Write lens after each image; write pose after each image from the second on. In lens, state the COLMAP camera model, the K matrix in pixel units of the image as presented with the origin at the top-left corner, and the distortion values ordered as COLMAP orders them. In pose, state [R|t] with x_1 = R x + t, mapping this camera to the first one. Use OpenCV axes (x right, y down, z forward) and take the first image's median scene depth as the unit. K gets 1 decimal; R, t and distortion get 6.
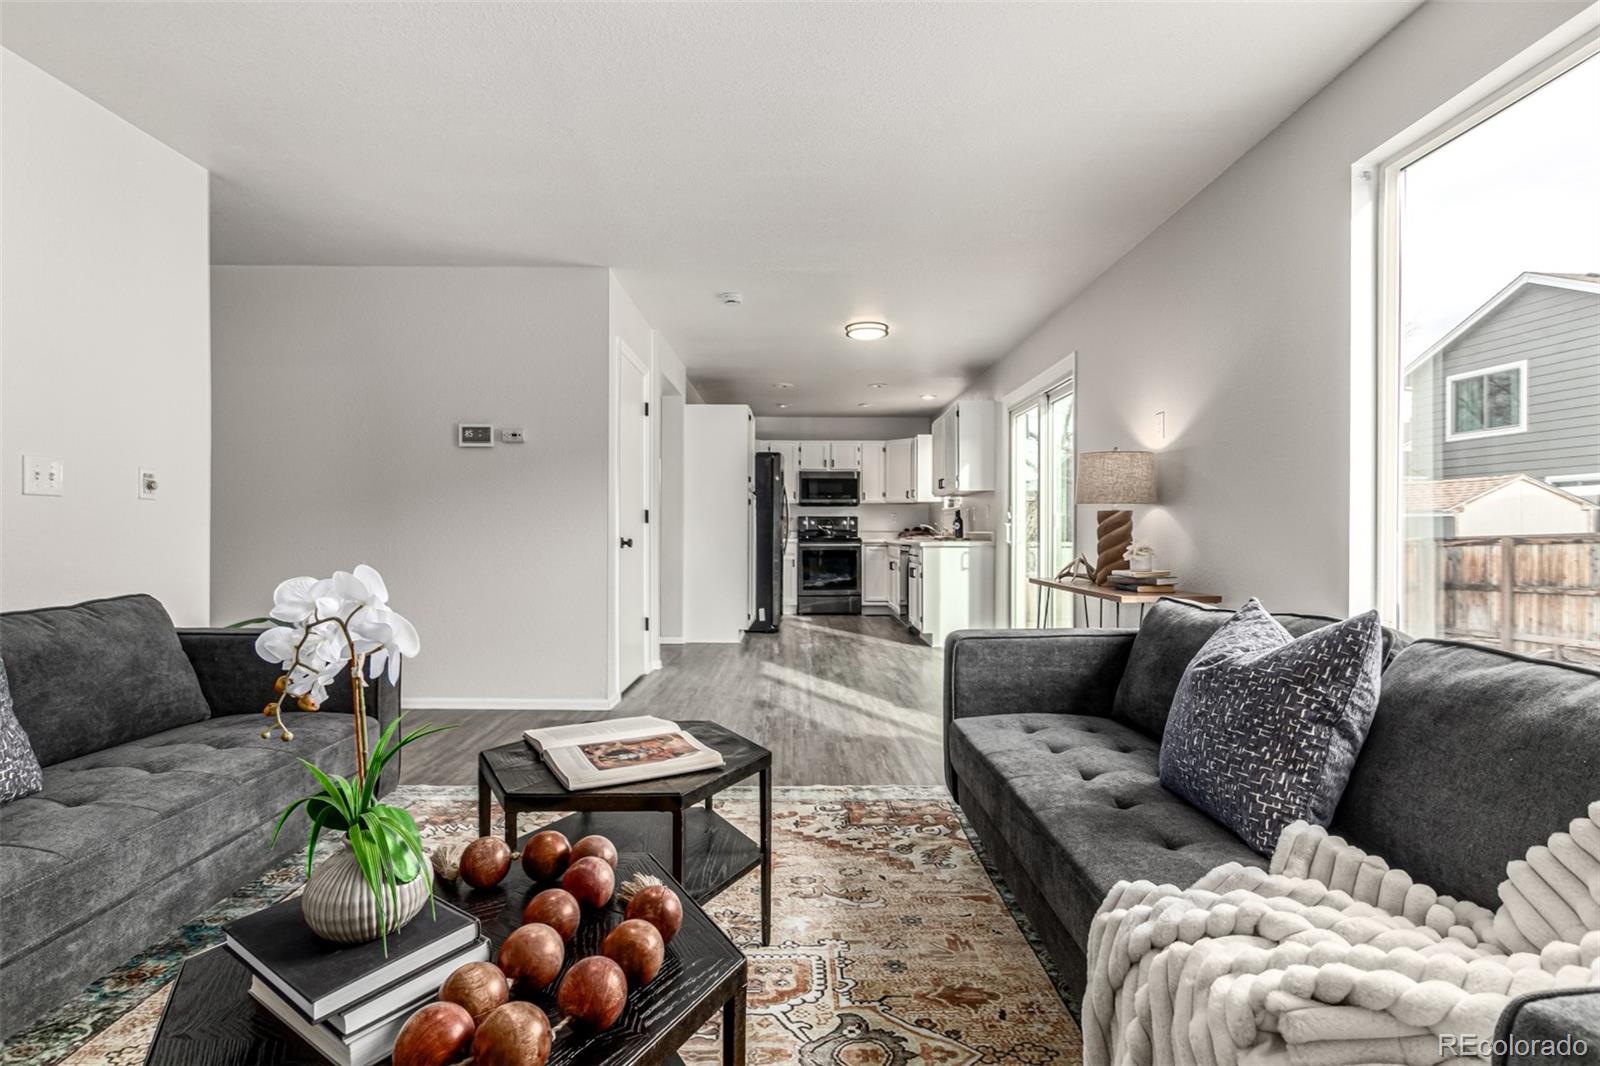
lens RADIAL K [[753.4, 0, 774.5], [0, 753.4, 534.6], [0, 0, 1]] dist [0.001711, 0.000444]
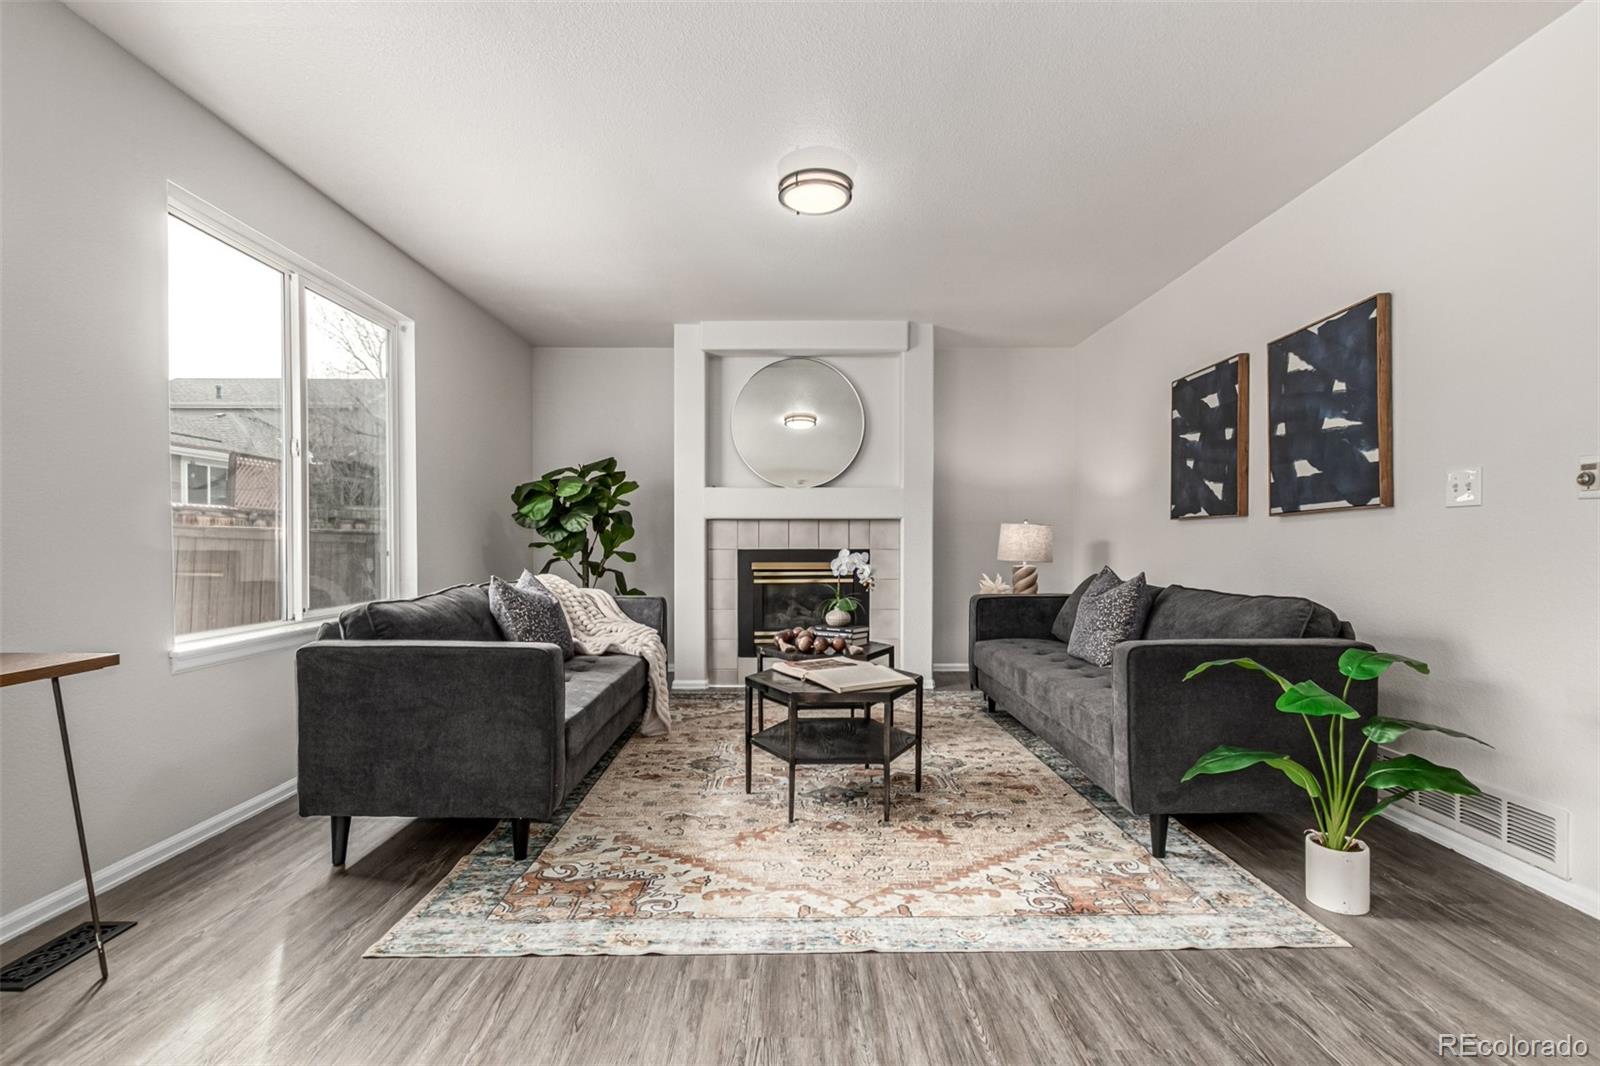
lens RADIAL K [[730.5, 0, 798.0], [0, 730.5, 539.3], [0, 0, 1]] dist [-0.001935, -0.000148]
pose [[-0.999546, 0.000736, -0.030107, -0.051052], [0.000377, 0.999929, 0.011921, -0.018158], [0.030114, 0.011905, -0.999476, 1.892451]]
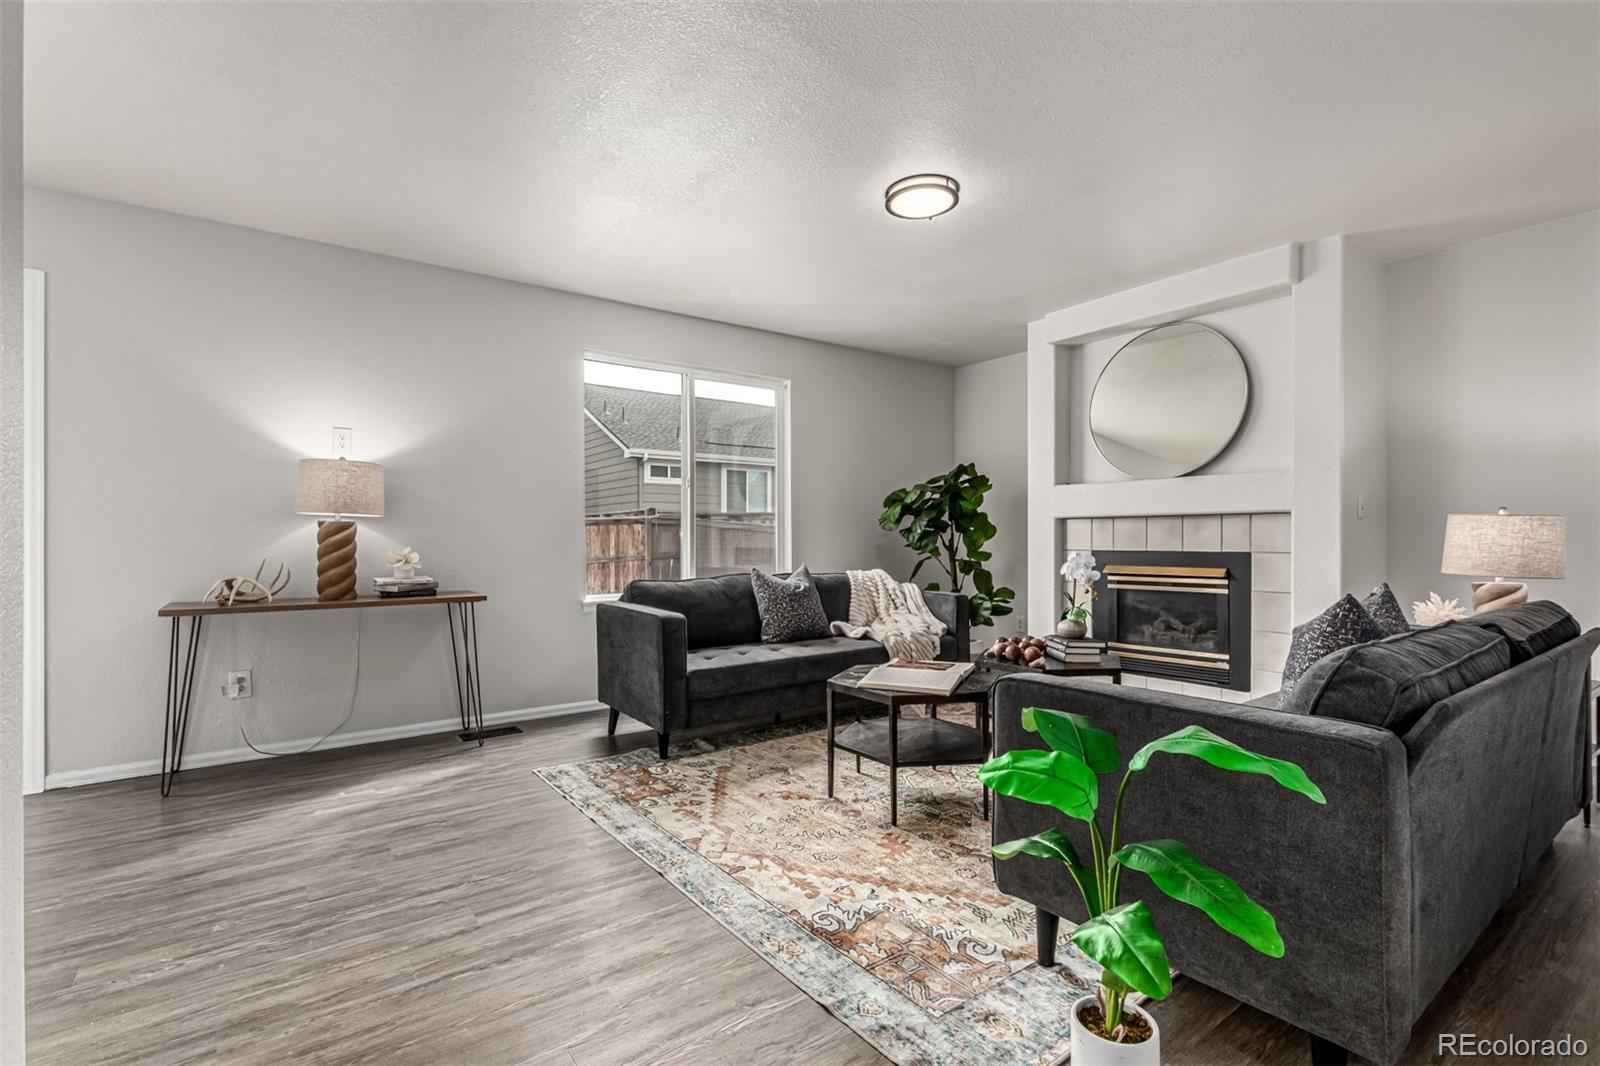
lens RADIAL K [[728.9, 0, 800.0], [0, 728.9, 533.0], [0, 0, 1]] dist [-0.001862, -0.000241]
pose [[-0.611350, 0.009111, 0.791308, -0.955085], [0.012809, 0.999917, -0.001617, -0.016801], [-0.791257, 0.009147, -0.611415, 1.587601]]
